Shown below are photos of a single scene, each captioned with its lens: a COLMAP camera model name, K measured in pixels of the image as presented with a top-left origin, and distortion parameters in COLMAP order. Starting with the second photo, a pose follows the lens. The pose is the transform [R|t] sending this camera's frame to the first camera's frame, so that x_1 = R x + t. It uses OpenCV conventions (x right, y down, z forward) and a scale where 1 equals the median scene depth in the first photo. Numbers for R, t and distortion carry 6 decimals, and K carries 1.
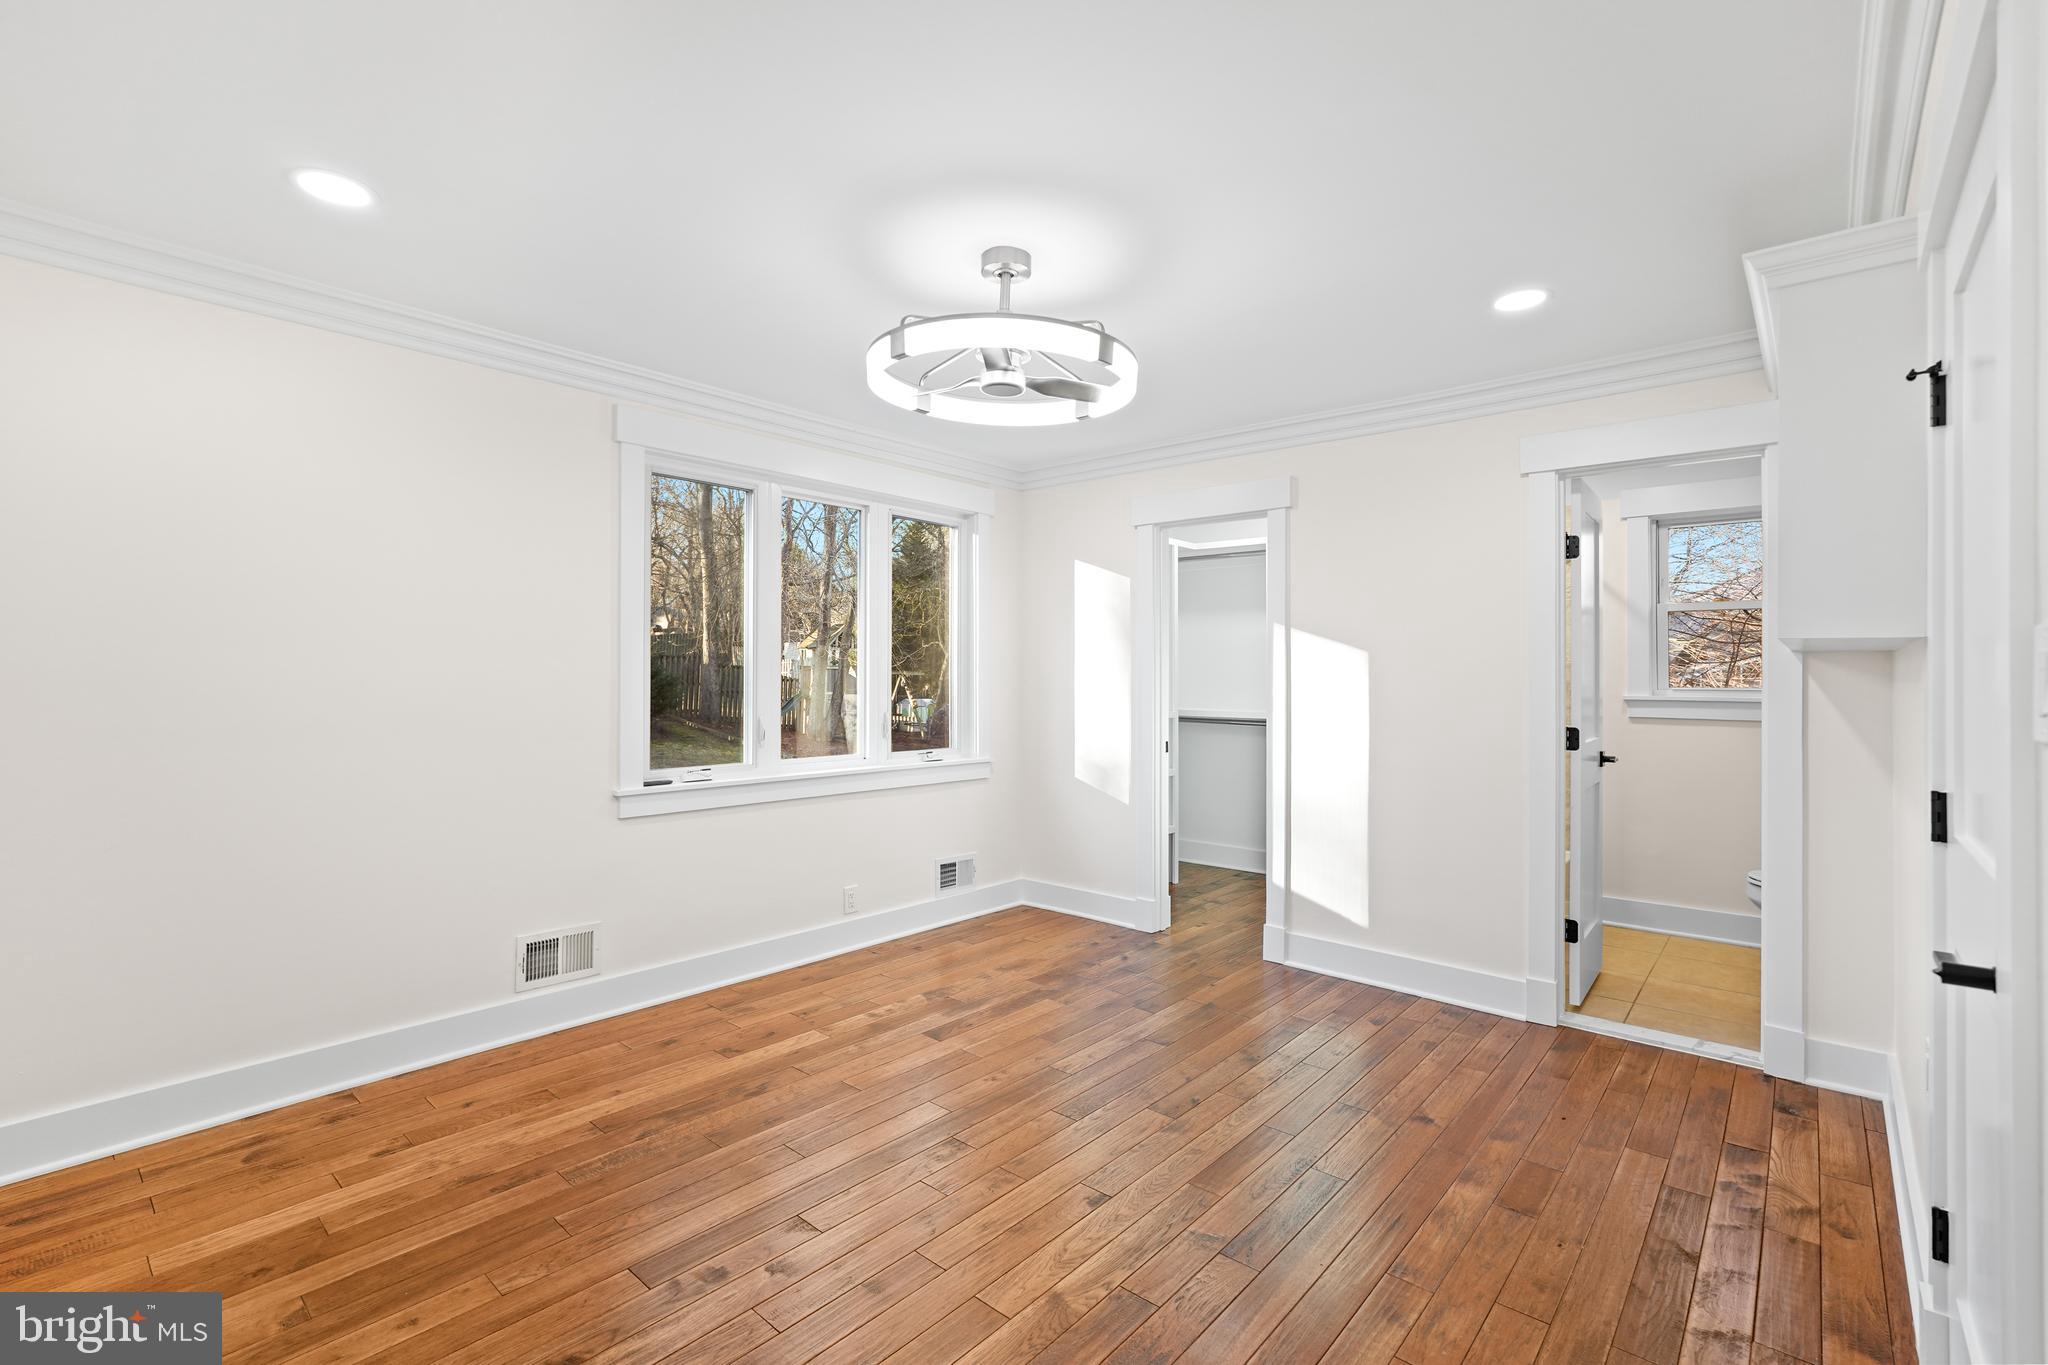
lens RADIAL K [[908.0, 0, 1026.9], [0, 908.0, 674.5], [0, 0, 1]] dist [-0.005758, 0.000659]
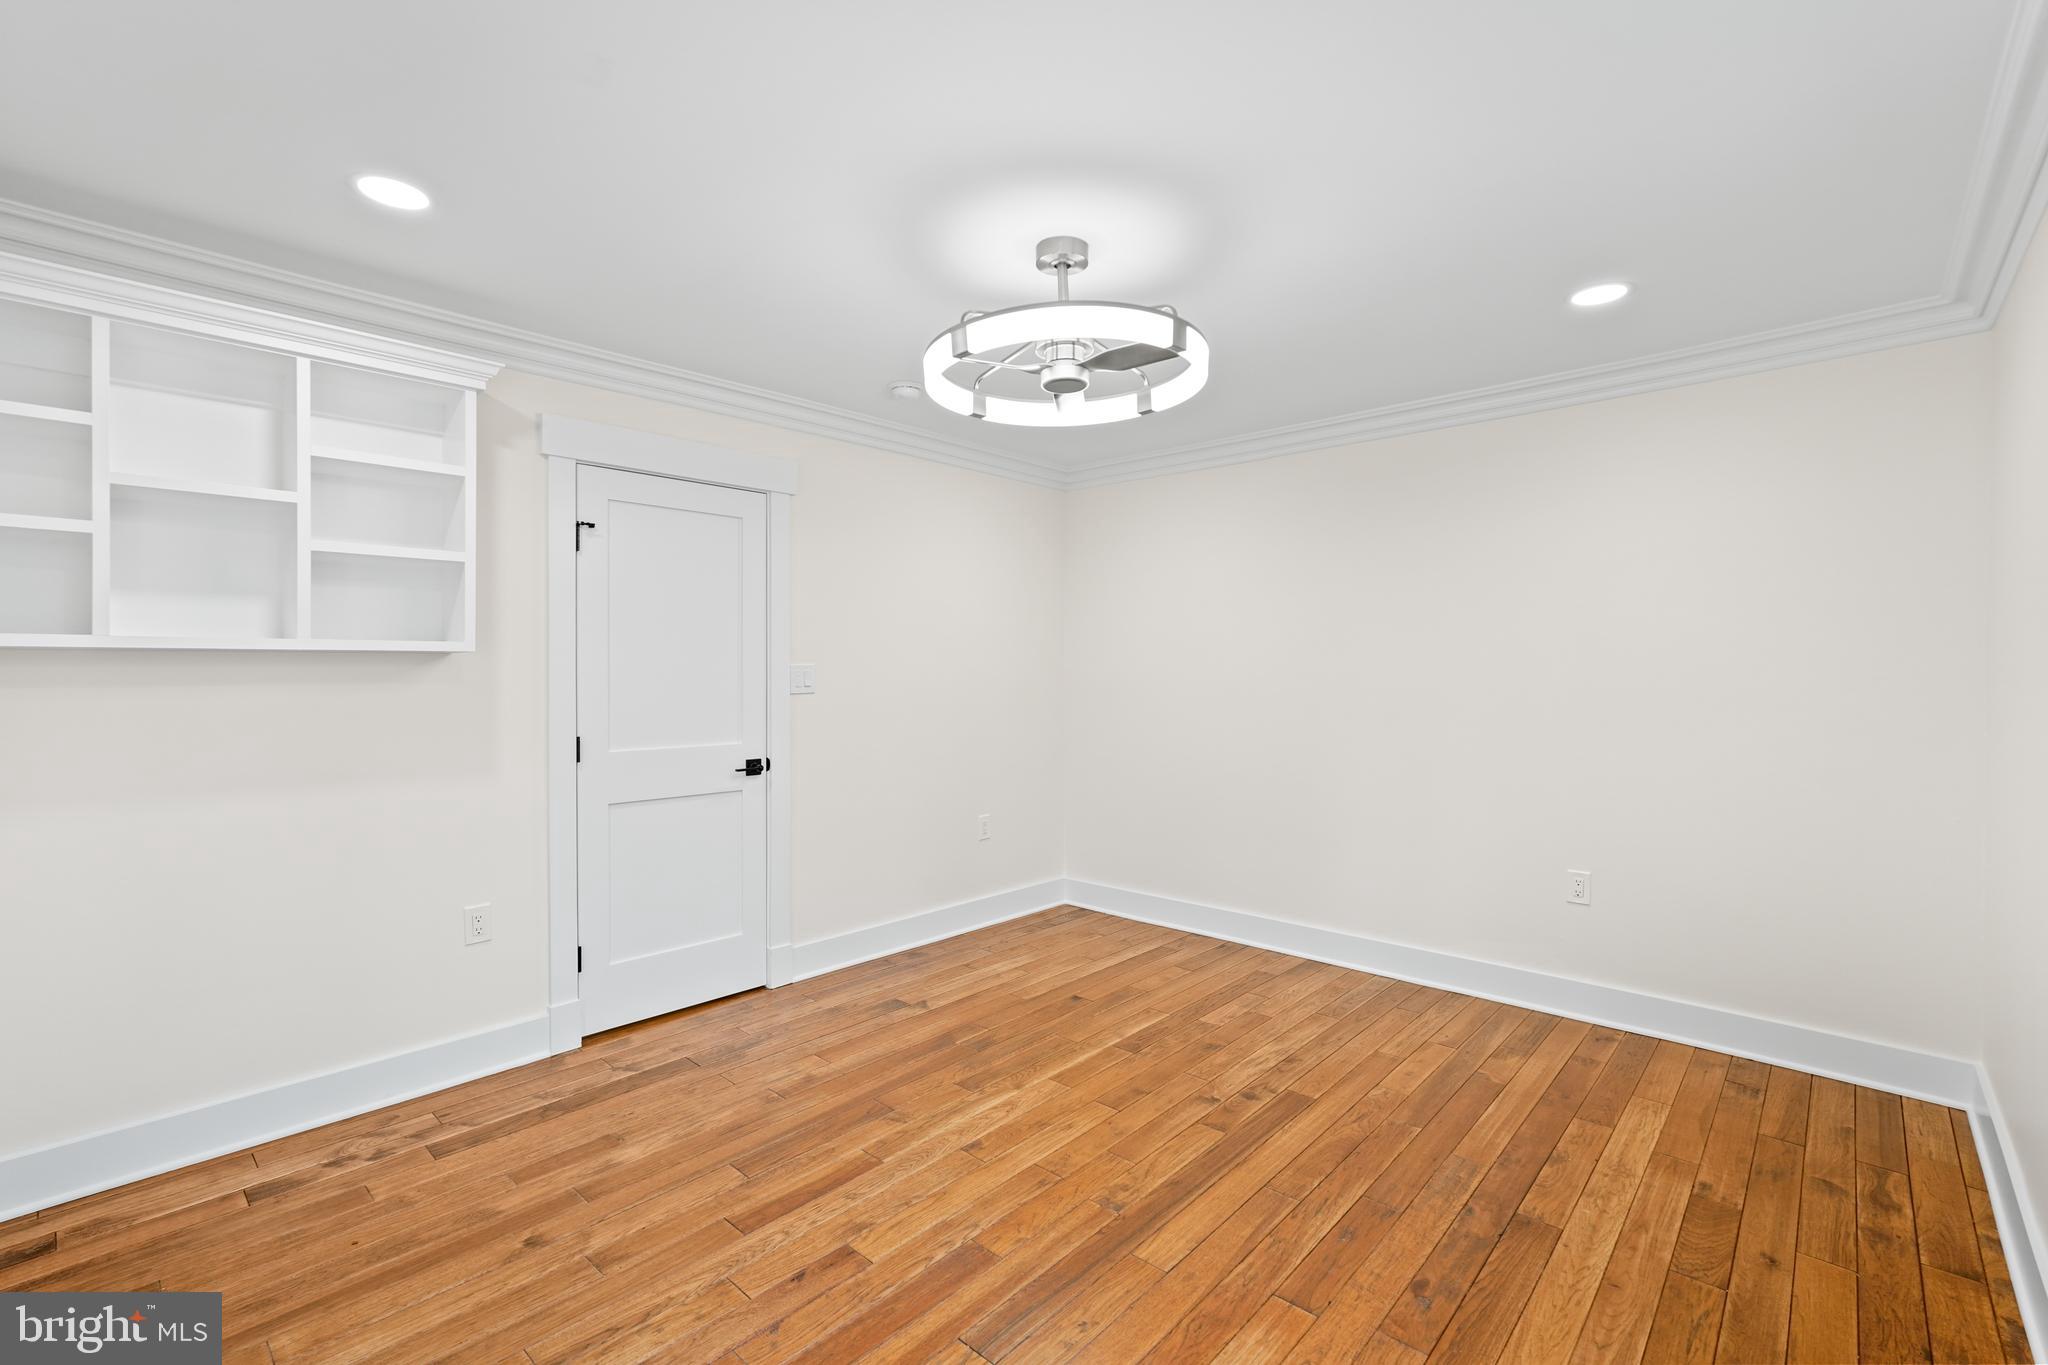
lens RADIAL K [[908.0, 0, 1026.9], [0, 908.0, 674.5], [0, 0, 1]] dist [-0.005758, 0.000659]
pose [[-0.999762, -0.006698, 0.020740, -0.008294], [-0.006539, 0.999949, 0.007747, -0.017441], [-0.020791, 0.007610, -0.999755, 1.946805]]
